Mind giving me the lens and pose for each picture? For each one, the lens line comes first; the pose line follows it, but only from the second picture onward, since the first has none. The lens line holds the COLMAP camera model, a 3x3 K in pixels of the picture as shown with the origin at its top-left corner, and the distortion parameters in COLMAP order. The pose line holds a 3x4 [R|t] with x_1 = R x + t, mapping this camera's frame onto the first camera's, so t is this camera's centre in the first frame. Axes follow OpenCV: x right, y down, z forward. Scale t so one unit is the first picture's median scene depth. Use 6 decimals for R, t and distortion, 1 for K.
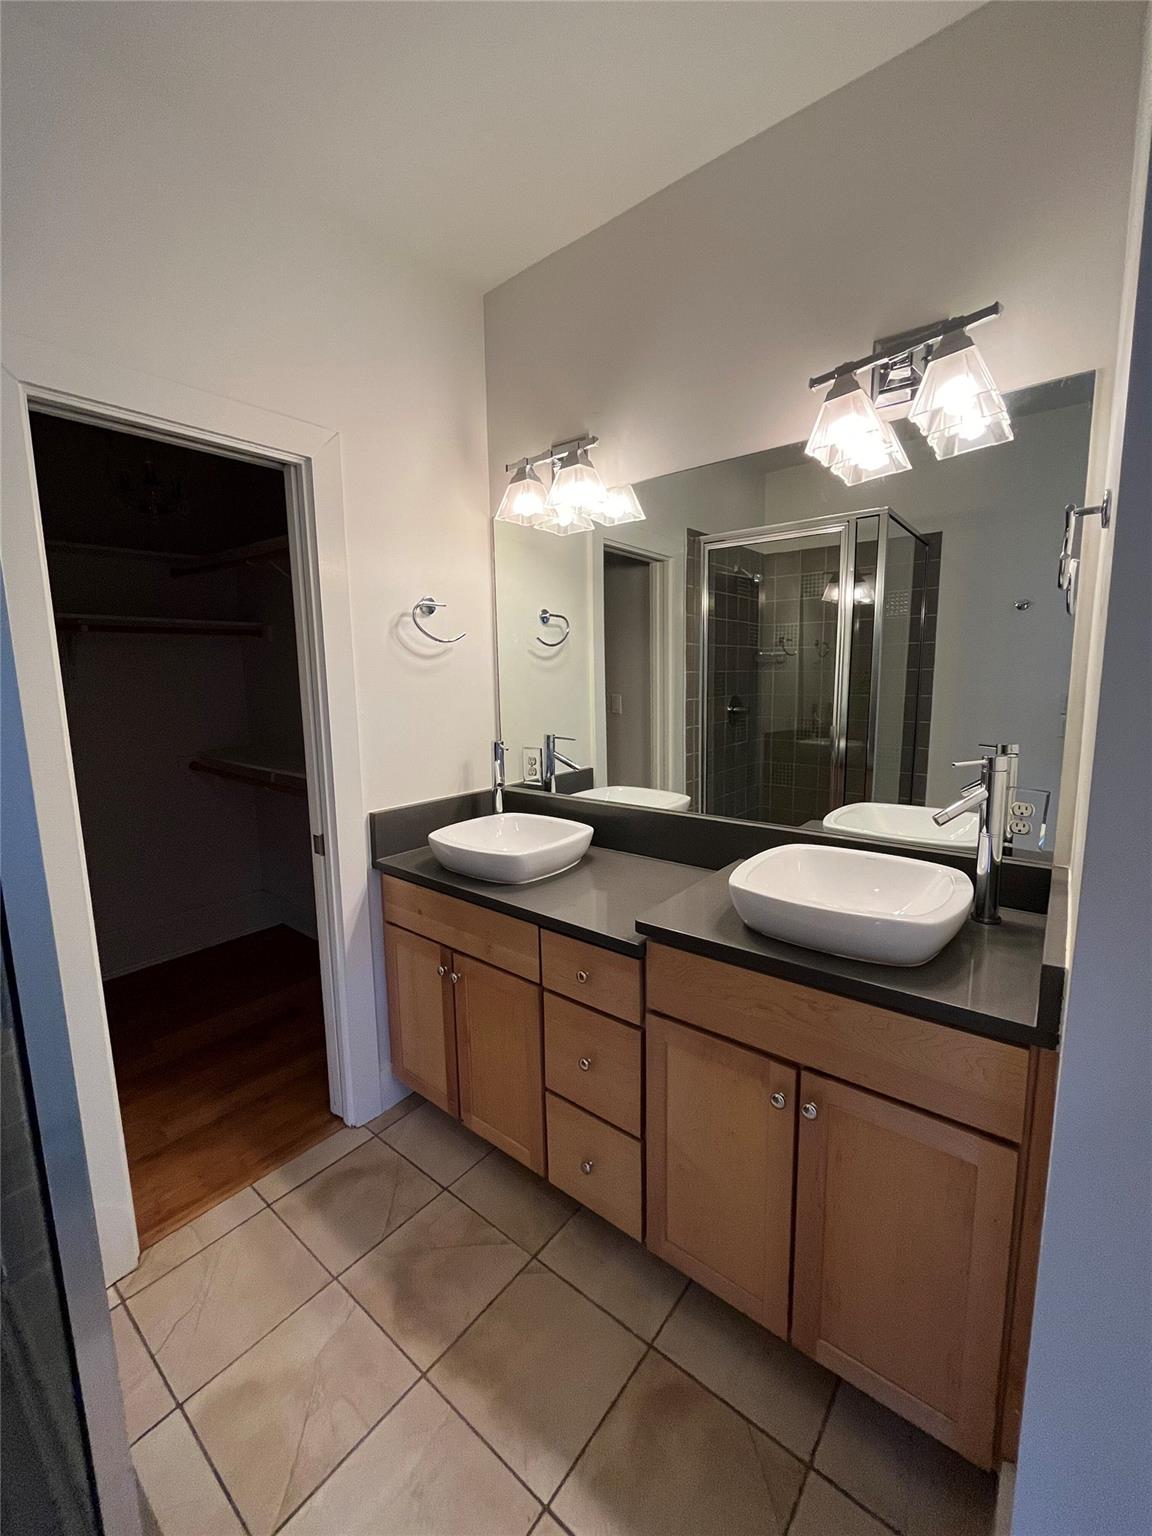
lens RADIAL K [[623.2, 0, 576.6], [0, 623.2, 762.9], [0, 0, 1]] dist [-0.004115, 0.000207]
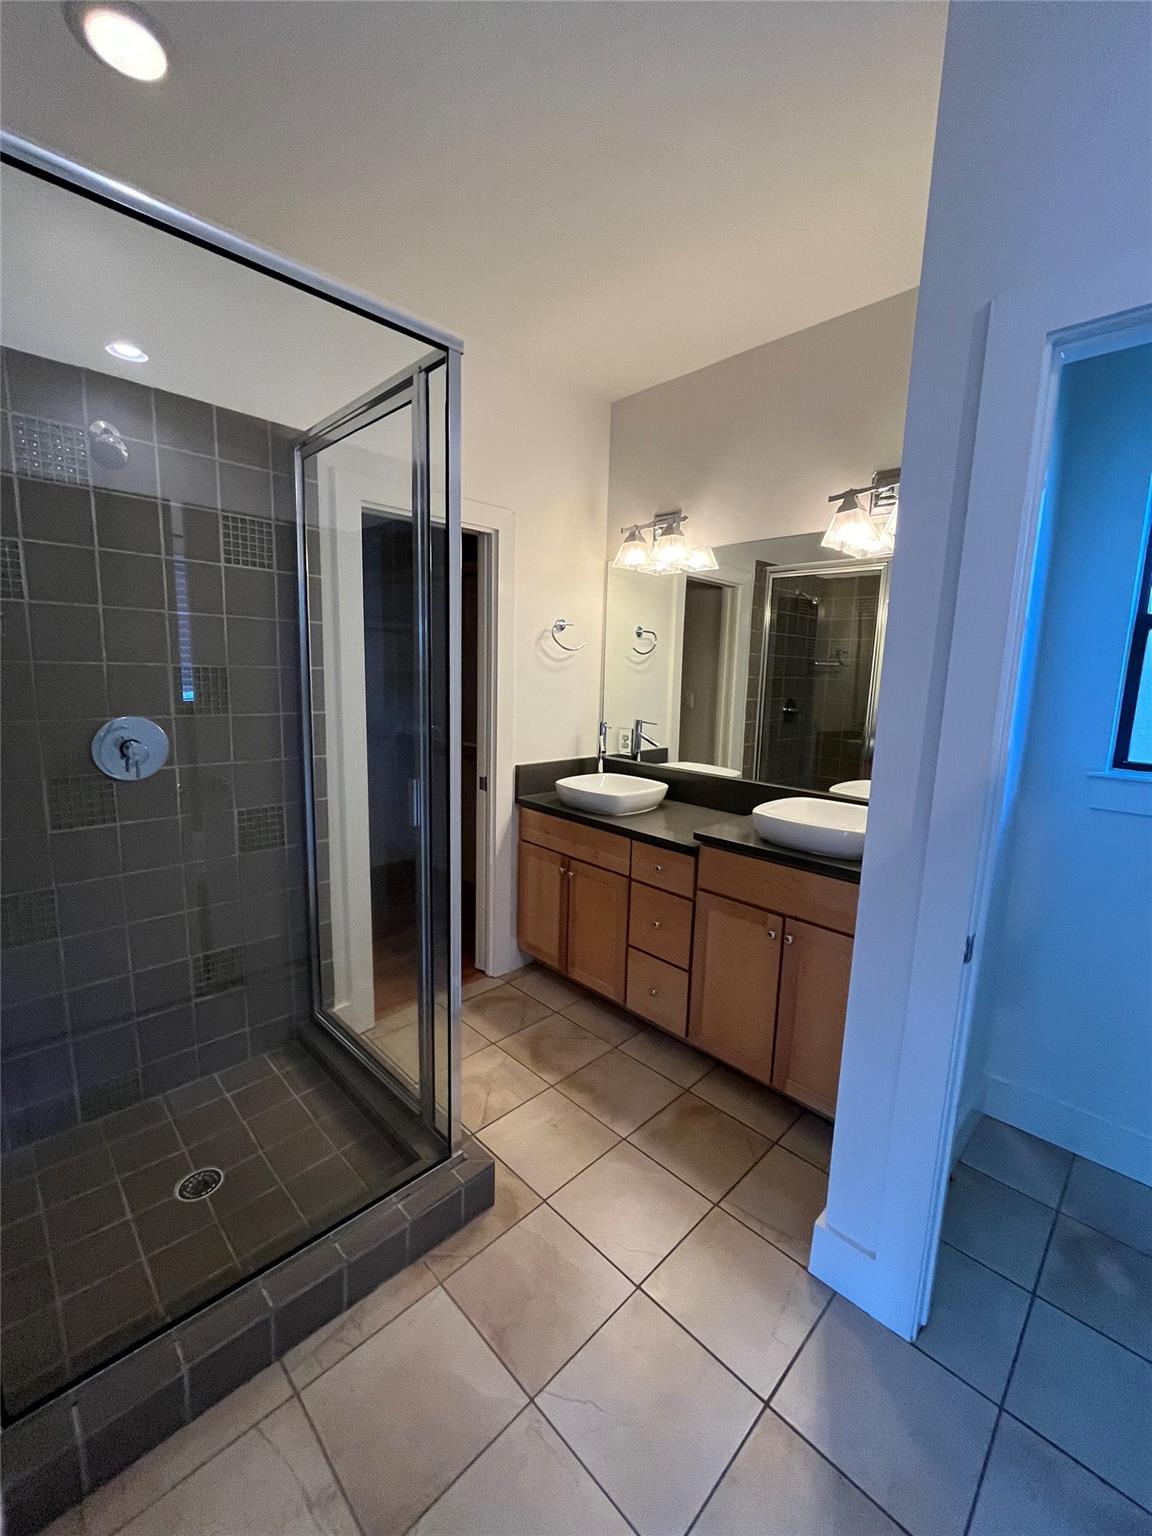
lens RADIAL K [[623.2, 0, 577.3], [0, 623.2, 759.4], [0, 0, 1]] dist [-0.004115, 0.000207]
pose [[0.992489, 0.060379, -0.106394, -0.032571], [-0.059802, 0.998173, 0.008612, 0.047049], [0.106719, -0.002185, 0.994287, -0.463212]]
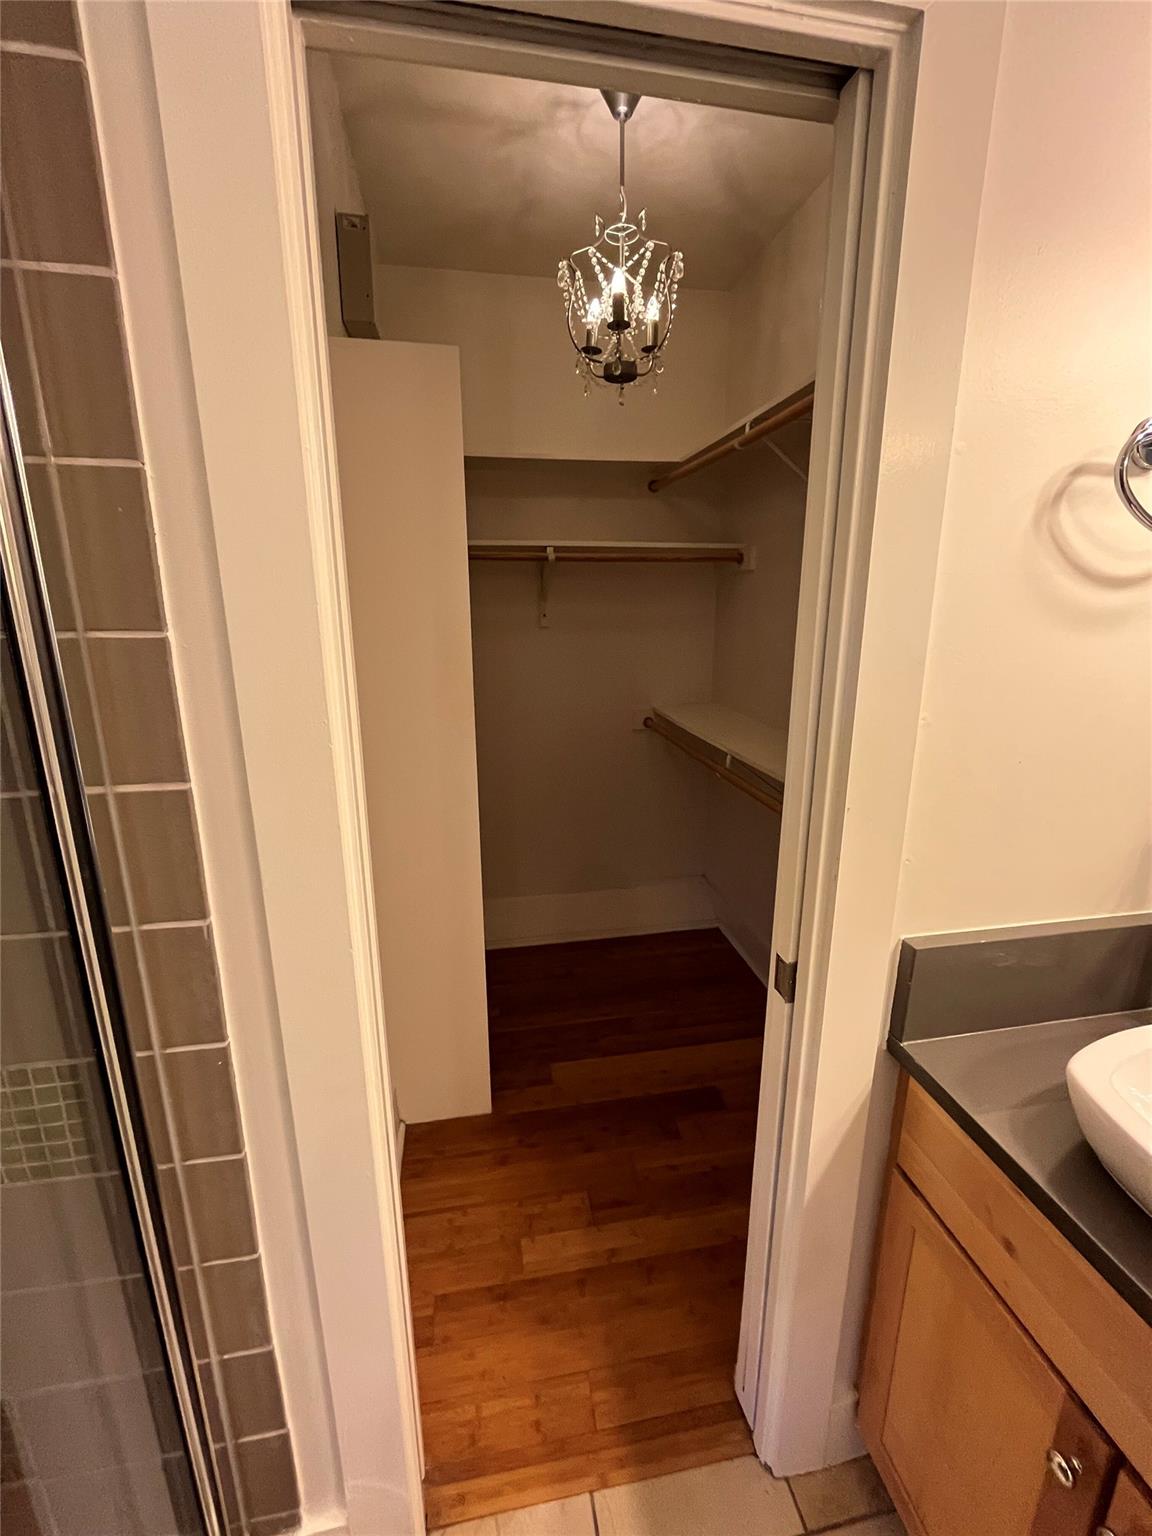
lens RADIAL K [[623.2, 0, 576.2], [0, 623.2, 768.2], [0, 0, 1]] dist [-0.004115, 0.000207]
pose [[0.755273, 0.167464, -0.633655, -0.252850], [-0.096851, 0.984709, 0.144801, -0.086893], [0.648215, -0.047994, 0.759944, 0.525188]]
